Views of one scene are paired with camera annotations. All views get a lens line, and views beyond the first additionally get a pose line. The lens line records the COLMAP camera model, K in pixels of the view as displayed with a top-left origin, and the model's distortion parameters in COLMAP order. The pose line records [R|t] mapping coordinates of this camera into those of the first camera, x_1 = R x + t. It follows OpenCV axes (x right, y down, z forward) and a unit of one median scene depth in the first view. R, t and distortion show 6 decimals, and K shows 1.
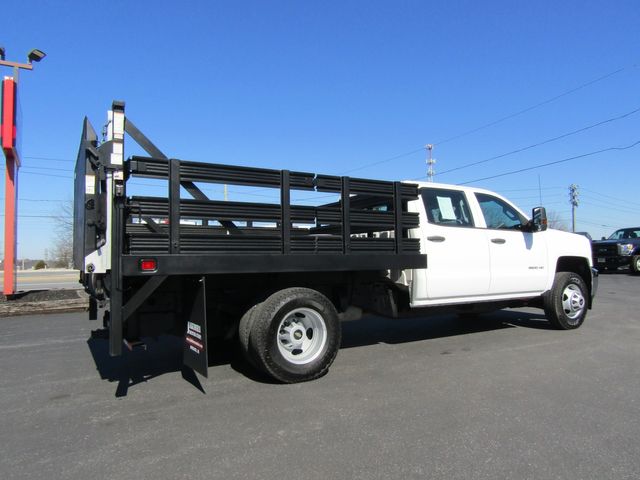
lens RADIAL K [[455.0, 0, 320.0], [0, 455.0, 240.0], [0, 0, 1]] dist [-0.007891, 0.001179]
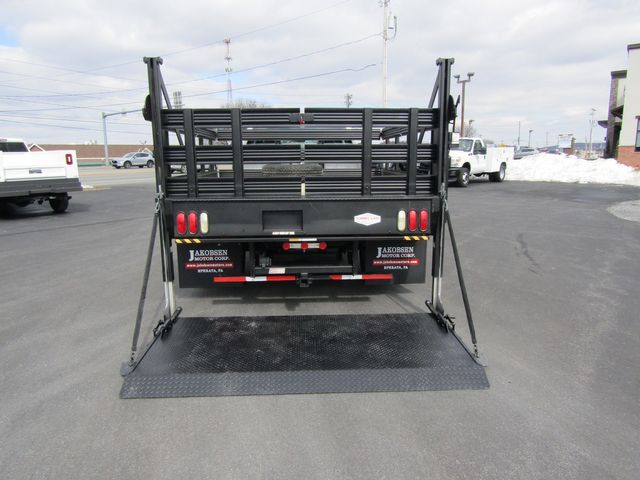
lens RADIAL K [[455.0, 0, 320.0], [0, 455.0, 240.0], [0, 0, 1]] dist [-0.007891, 0.001179]
pose [[0.467015, -0.149870, 0.871456, -1.245168], [-0.039028, 0.981078, 0.189638, -0.049441], [-0.883388, -0.122574, 0.452329, 0.551685]]
